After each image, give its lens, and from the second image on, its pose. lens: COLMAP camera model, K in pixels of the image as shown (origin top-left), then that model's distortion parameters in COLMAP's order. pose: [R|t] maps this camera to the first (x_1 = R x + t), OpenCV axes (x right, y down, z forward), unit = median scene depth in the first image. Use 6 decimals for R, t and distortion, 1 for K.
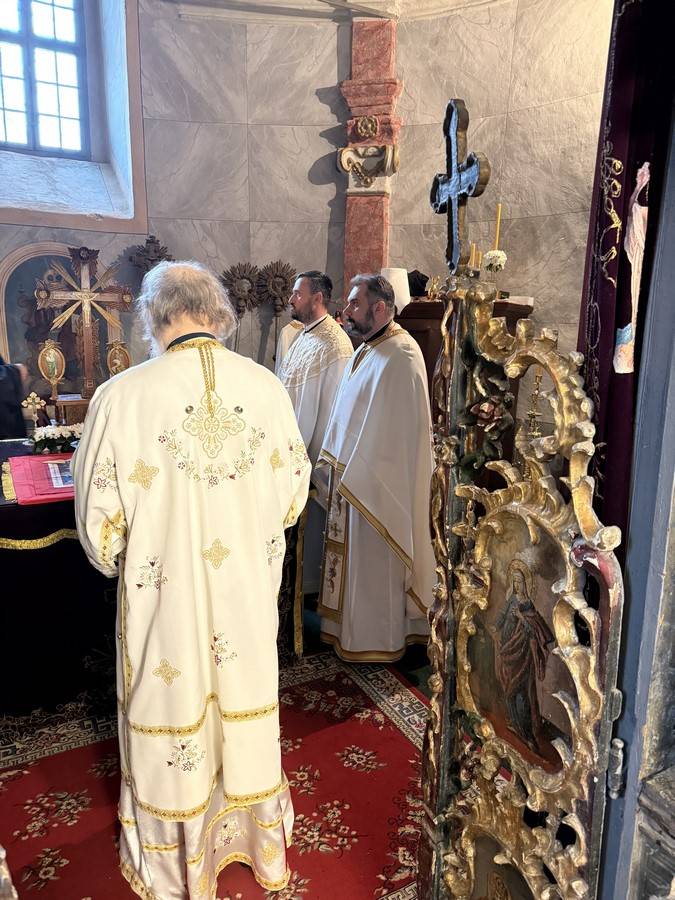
lens RADIAL K [[637.4, 0, 344.4], [0, 637.4, 444.7], [0, 0, 1]] dist [0.015778, -0.013846]
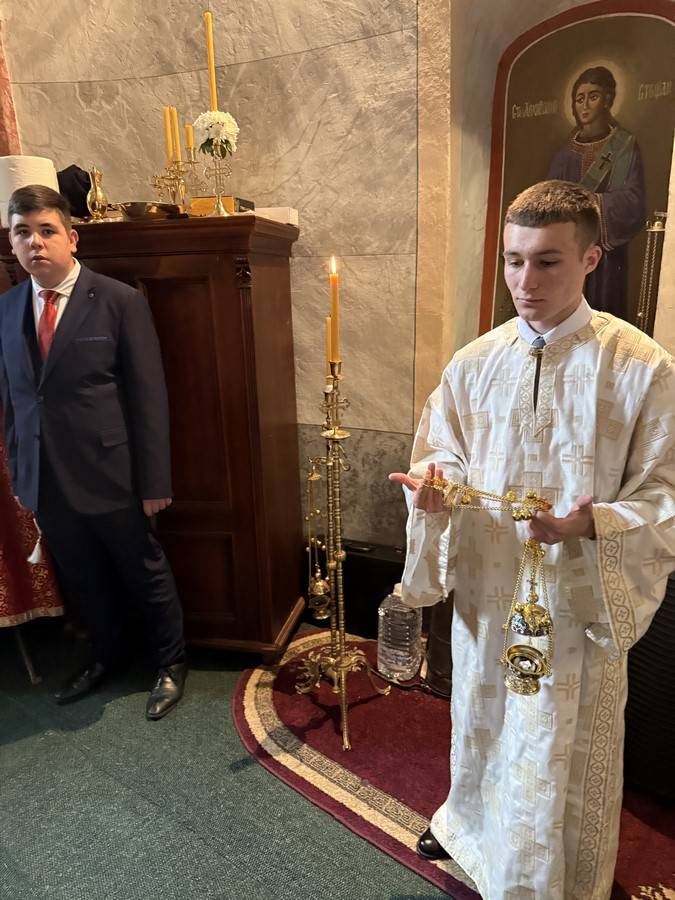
lens RADIAL K [[637.4, 0, 338.8], [0, 637.4, 454.1], [0, 0, 1]] dist [0.015778, -0.013846]
pose [[0.929571, -0.163642, 0.330332, 0.111833], [0.128132, 0.983630, 0.126706, -0.087580], [-0.345659, -0.075456, 0.935321, 0.453042]]
